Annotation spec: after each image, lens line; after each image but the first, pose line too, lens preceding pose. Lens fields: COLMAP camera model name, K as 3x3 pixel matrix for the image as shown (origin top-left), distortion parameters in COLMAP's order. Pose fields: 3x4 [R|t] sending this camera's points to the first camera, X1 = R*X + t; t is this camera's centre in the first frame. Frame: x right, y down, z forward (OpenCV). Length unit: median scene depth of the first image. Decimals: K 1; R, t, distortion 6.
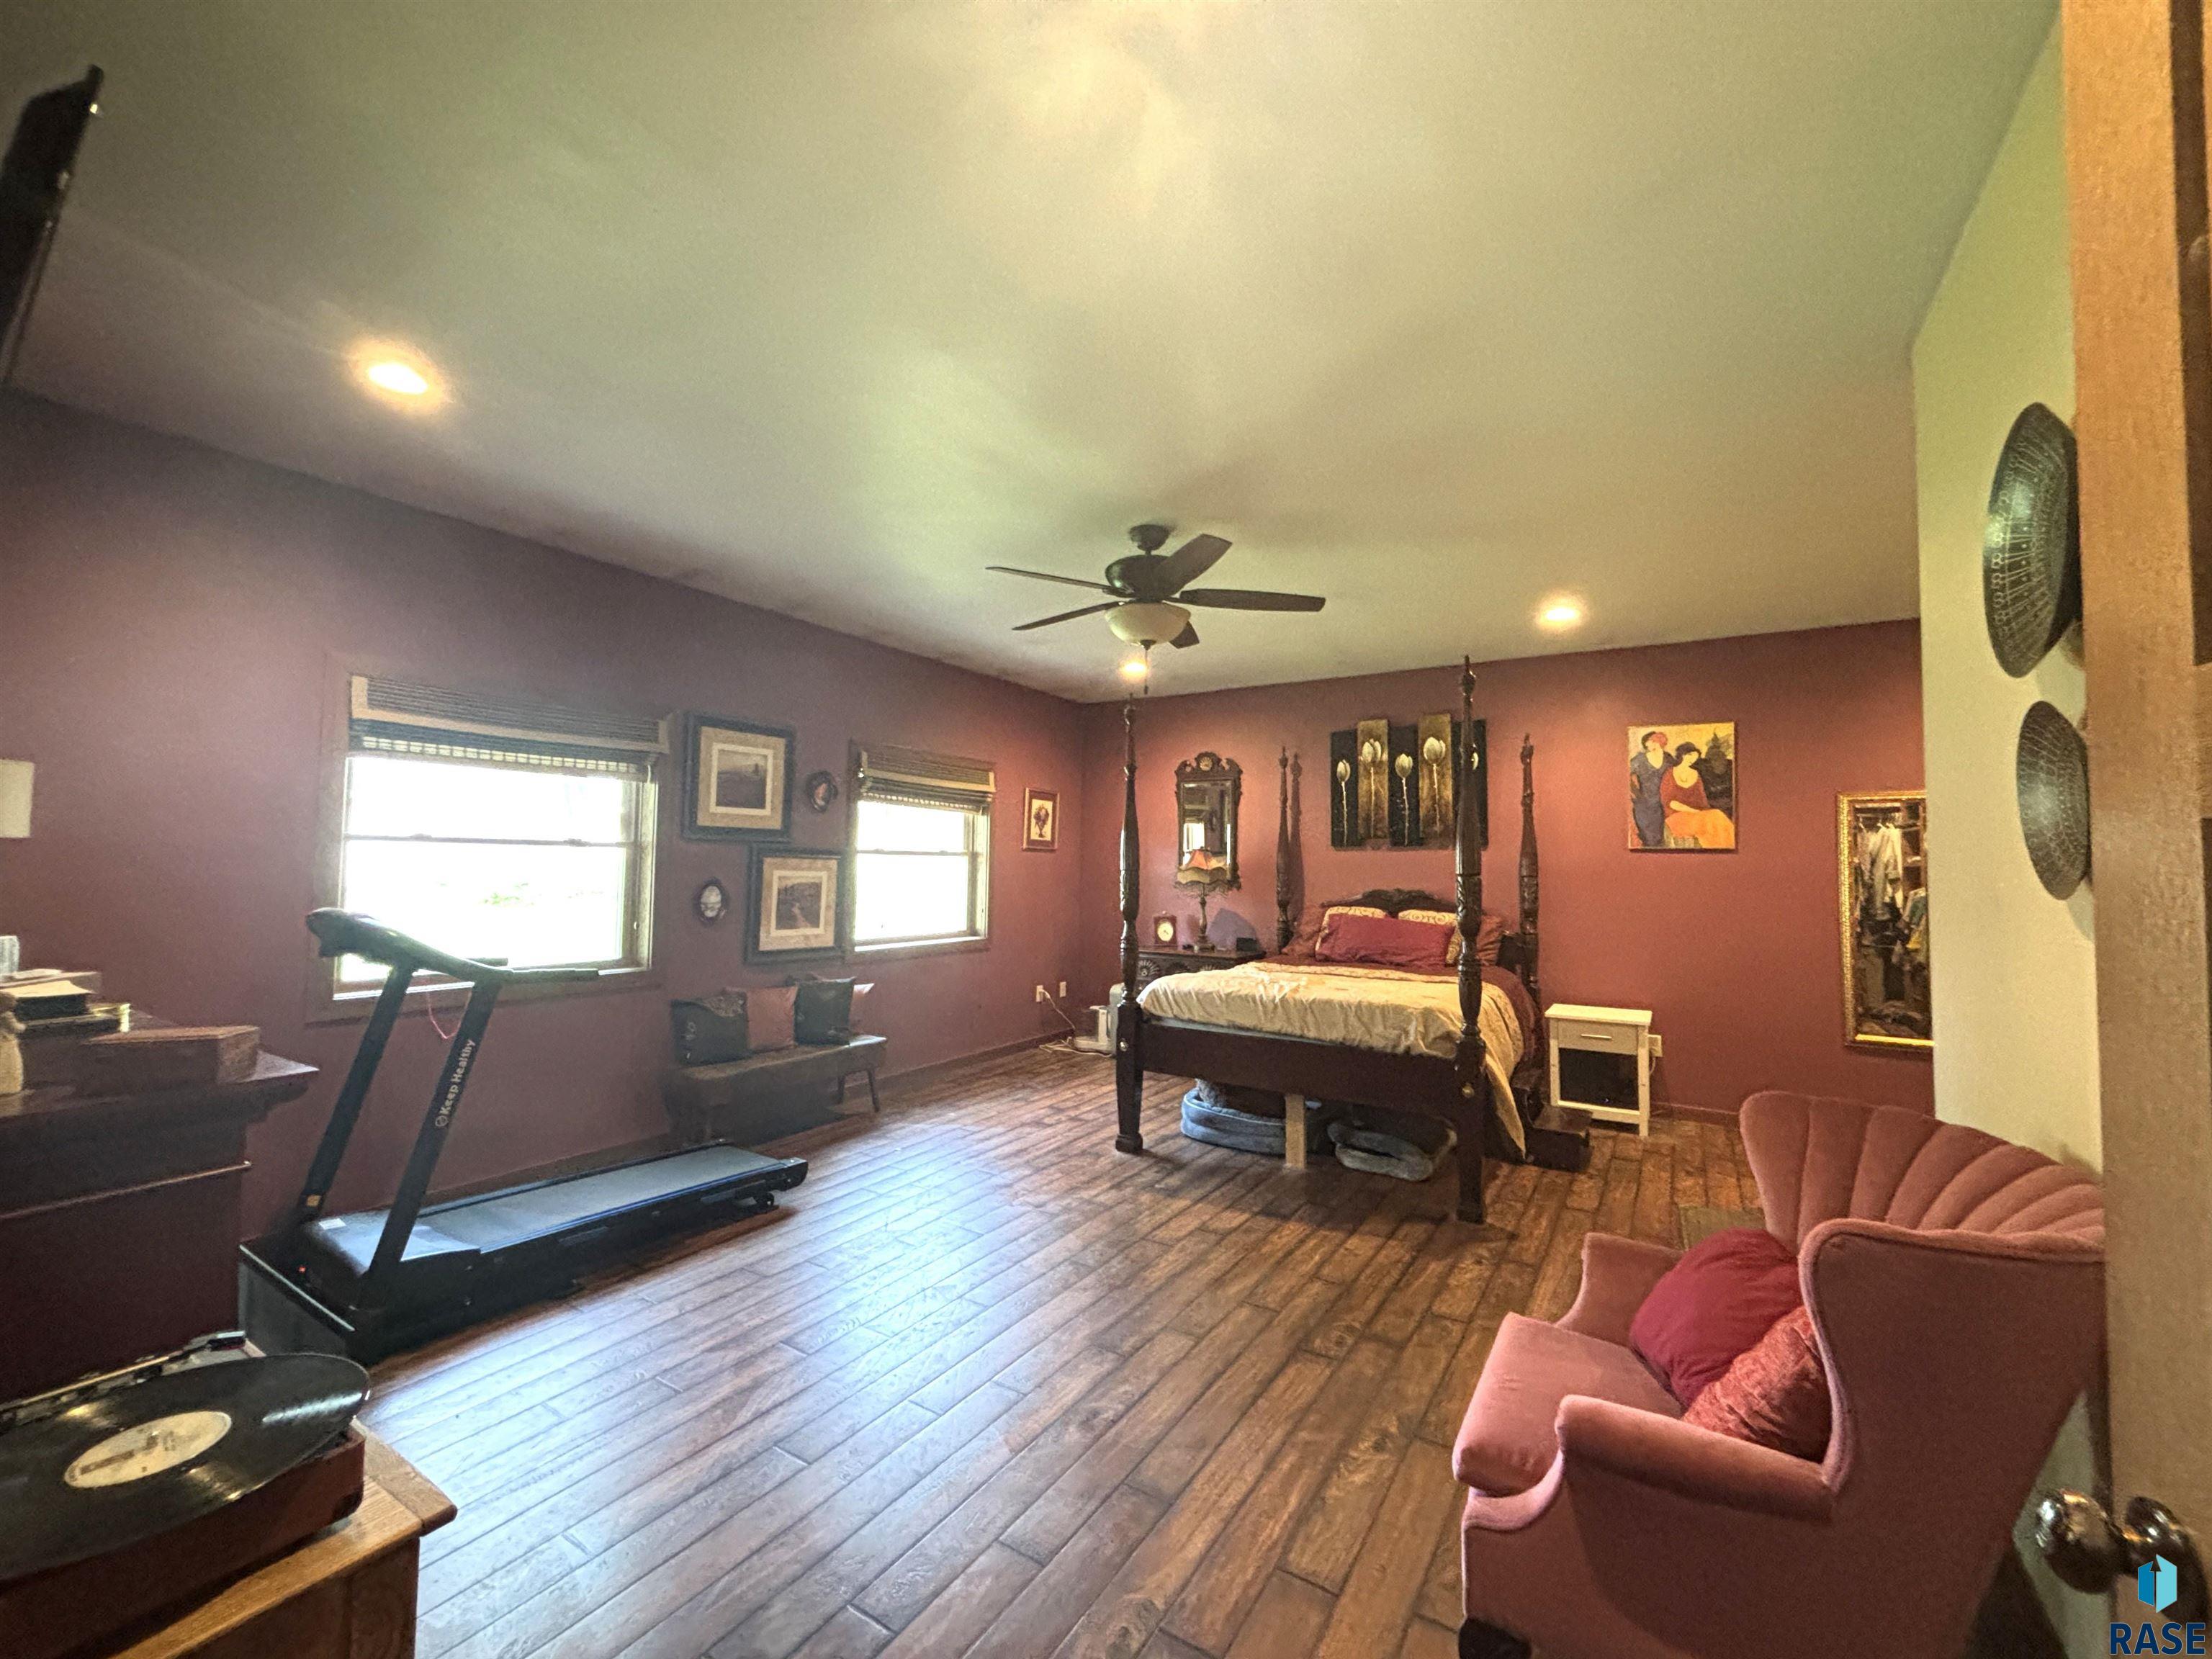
lens RADIAL K [[894.2, 0, 1108.4], [0, 894.2, 821.1], [0, 0, 1]] dist [0.003172, -0.001226]
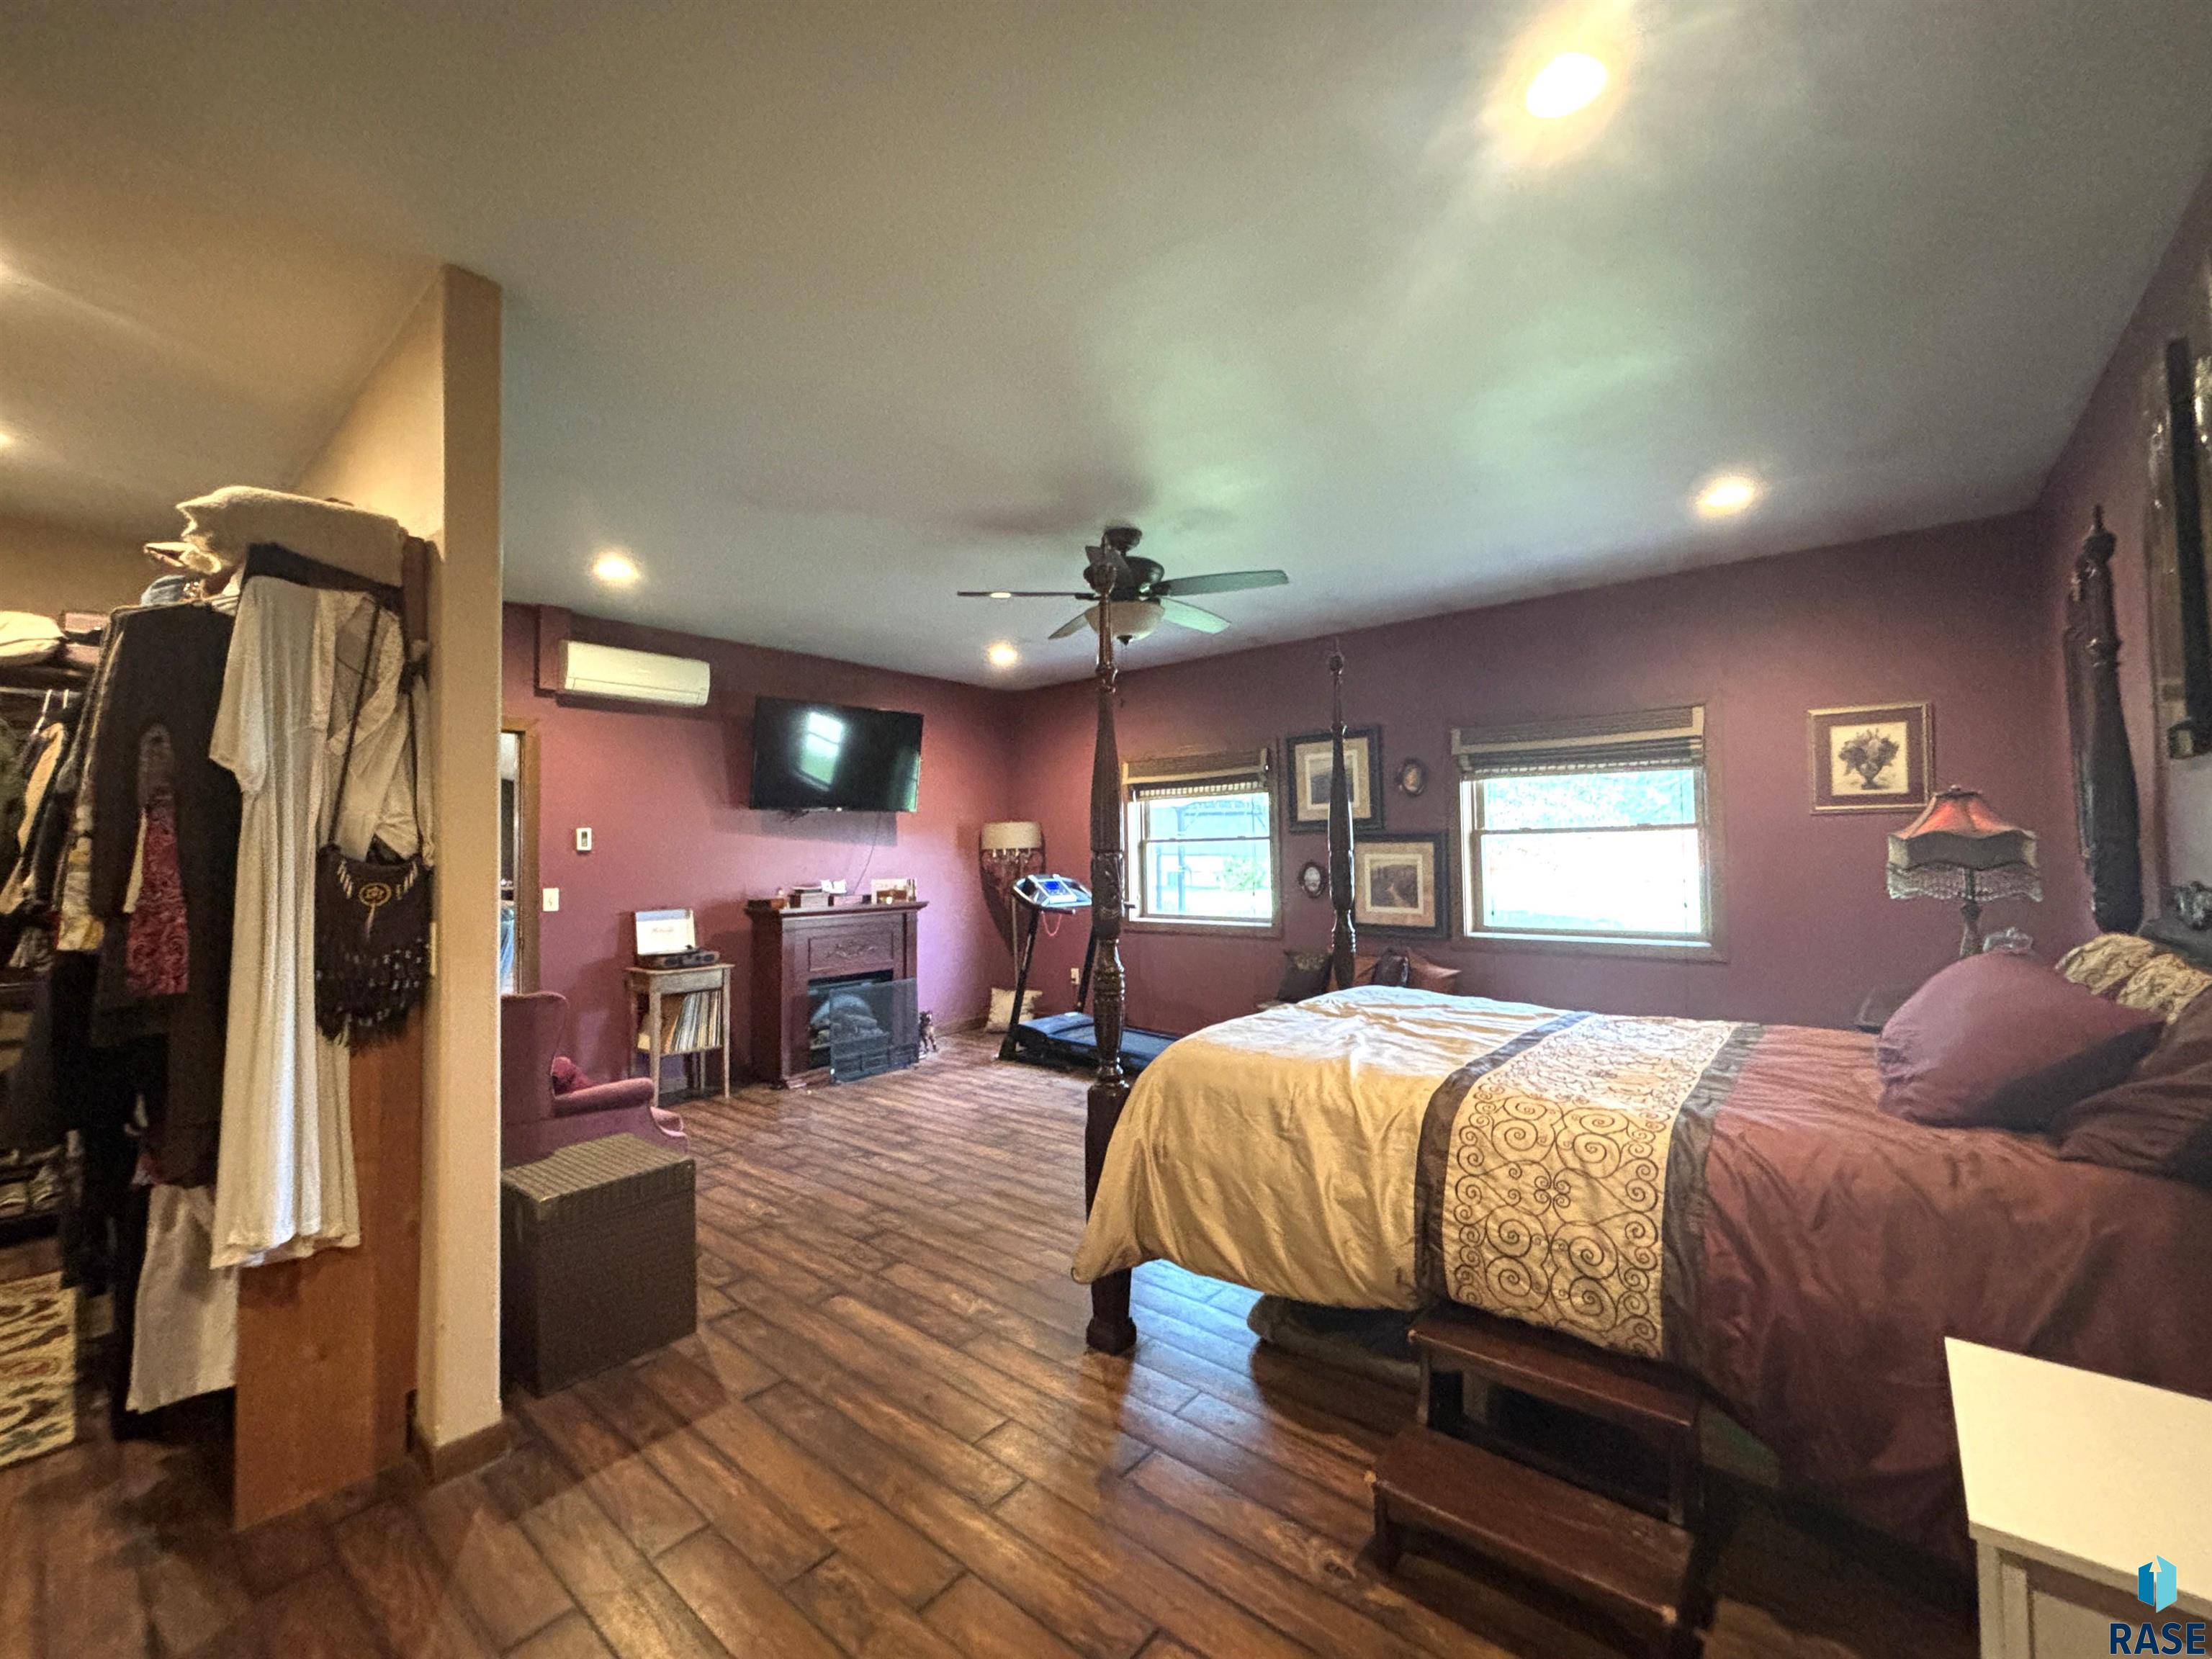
lens RADIAL K [[894.2, 0, 1089.2], [0, 894.2, 830.7], [0, 0, 1]] dist [0.003172, -0.001226]
pose [[-0.128300, -0.039391, -0.990953, 0.797411], [0.066749, 0.996602, -0.048258, 0.056143], [0.989487, -0.072336, -0.125235, 0.786209]]
